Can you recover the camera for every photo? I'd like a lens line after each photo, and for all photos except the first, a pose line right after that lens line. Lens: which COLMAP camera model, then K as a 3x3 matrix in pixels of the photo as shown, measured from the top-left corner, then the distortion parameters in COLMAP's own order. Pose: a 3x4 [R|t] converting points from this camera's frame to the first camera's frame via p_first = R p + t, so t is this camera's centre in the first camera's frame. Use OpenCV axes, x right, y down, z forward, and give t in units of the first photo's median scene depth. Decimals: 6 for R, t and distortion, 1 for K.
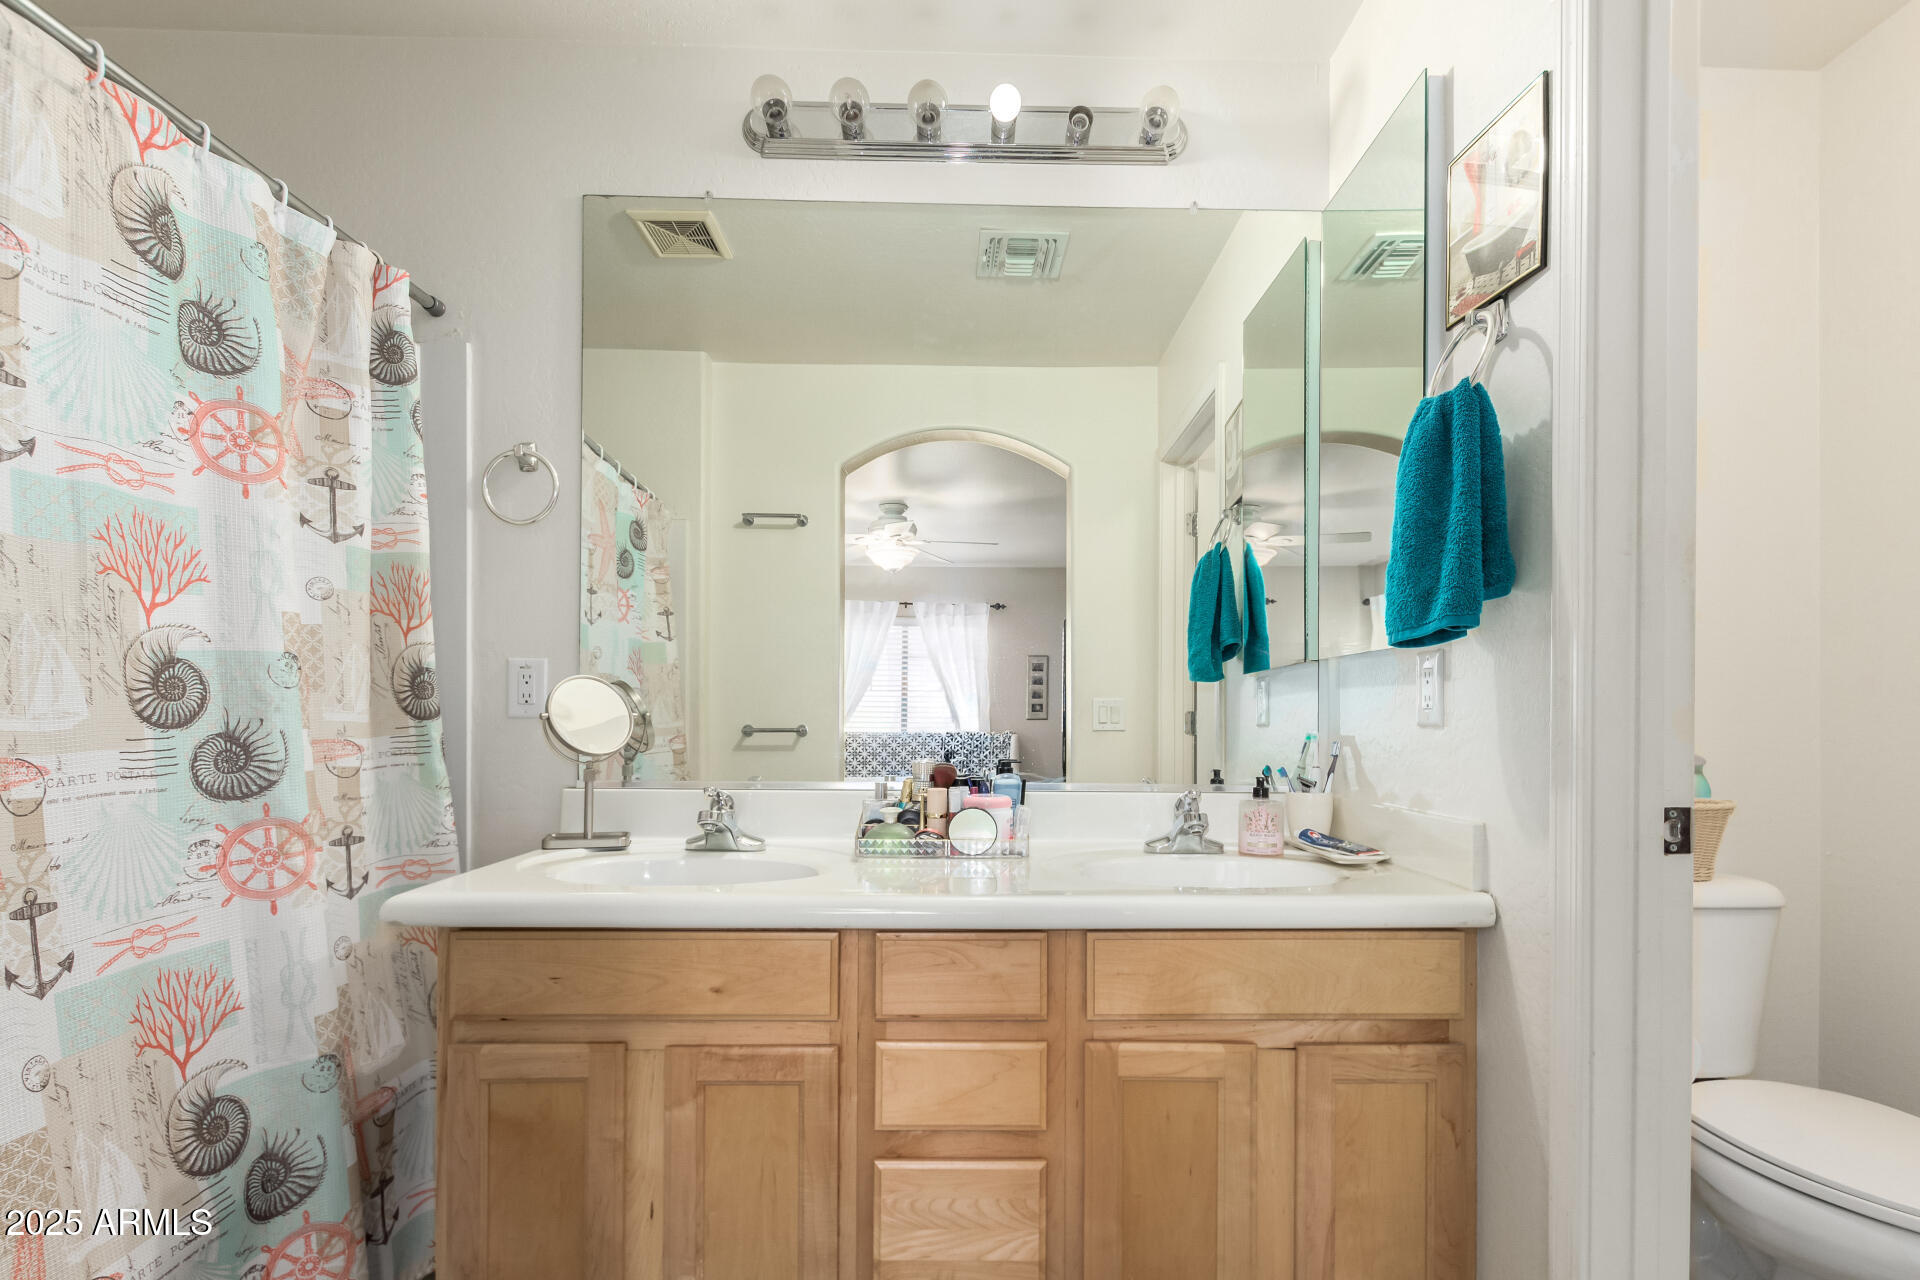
lens RADIAL K [[896.4, 0, 968.1], [0, 896.4, 715.4], [0, 0, 1]] dist [0.009904, -0.001711]
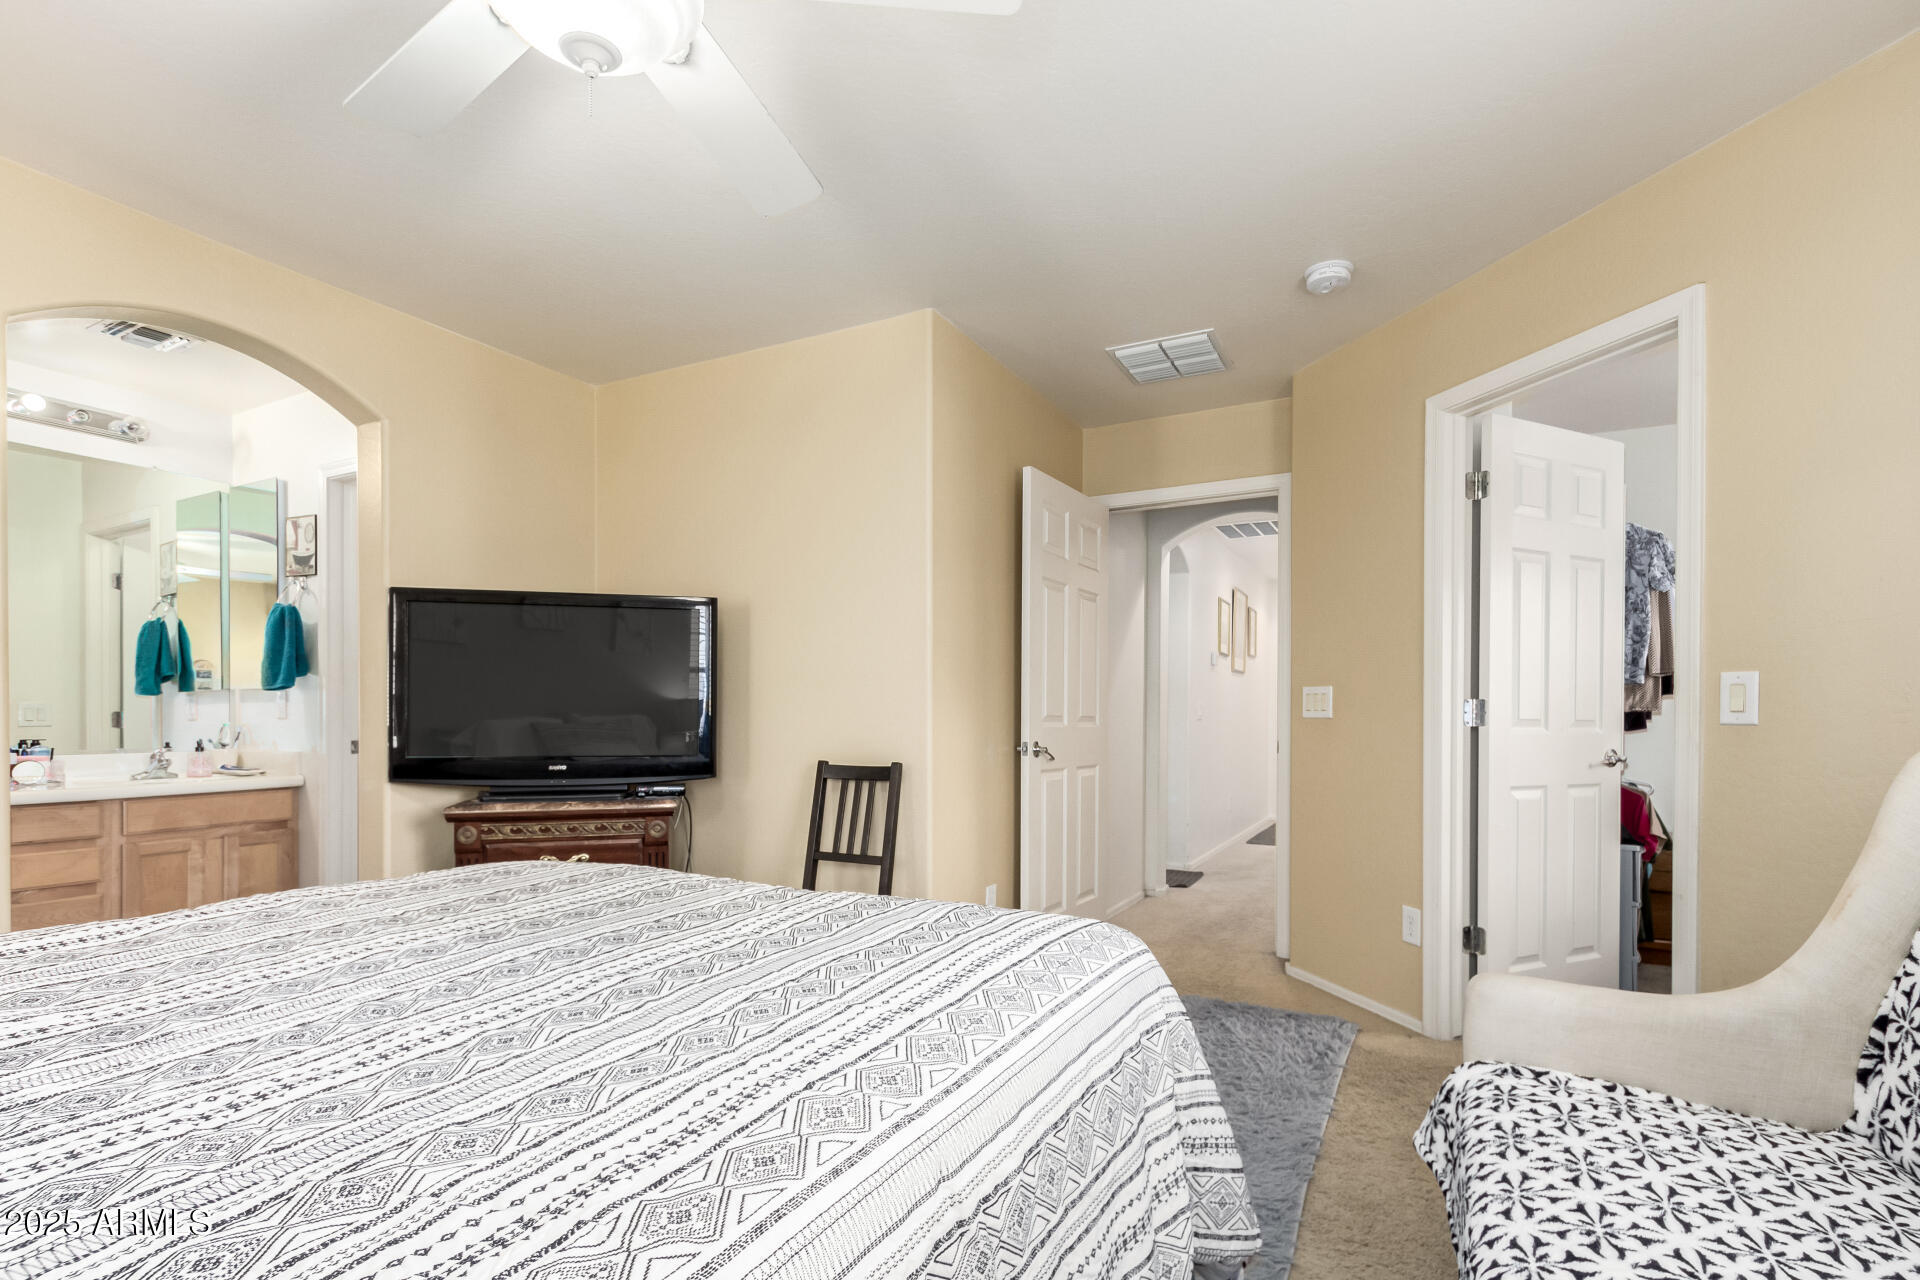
lens RADIAL K [[896.4, 0, 962.5], [0, 896.4, 710.0], [0, 0, 1]] dist [0.009904, -0.001711]
pose [[0.480612, -0.003930, 0.876924, -0.966083], [0.003154, 0.999991, 0.002753, -0.015764], [-0.876928, 0.001443, 0.480620, -2.311891]]
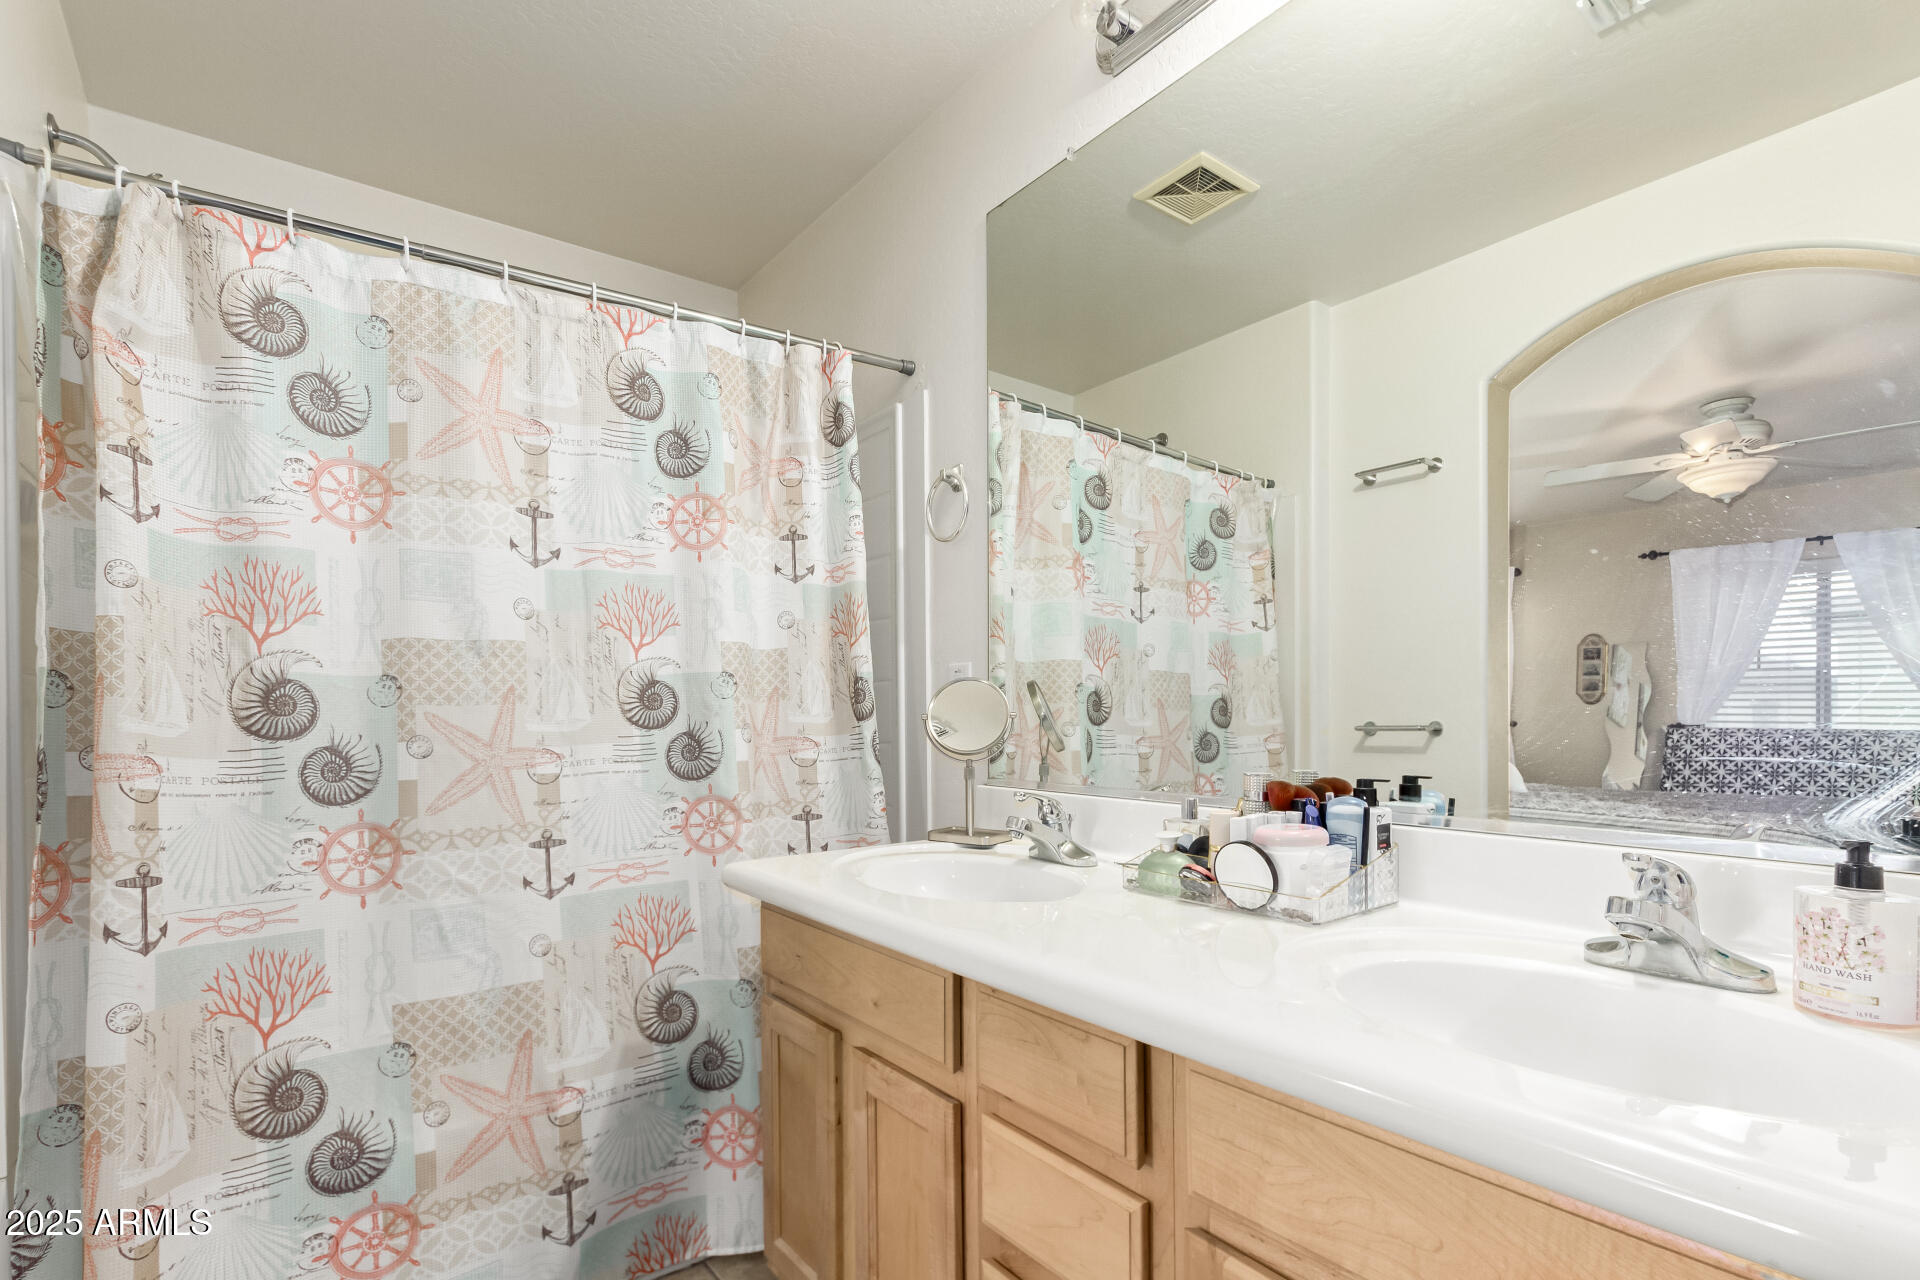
lens RADIAL K [[896.4, 0, 964.4], [0, 896.4, 715.9], [0, 0, 1]] dist [0.009904, -0.001711]
pose [[0.602232, -0.010437, -0.798253, 0.533391], [0.015037, 0.999885, -0.001729, 0.002935], [0.798180, -0.010962, 0.602320, 0.491597]]
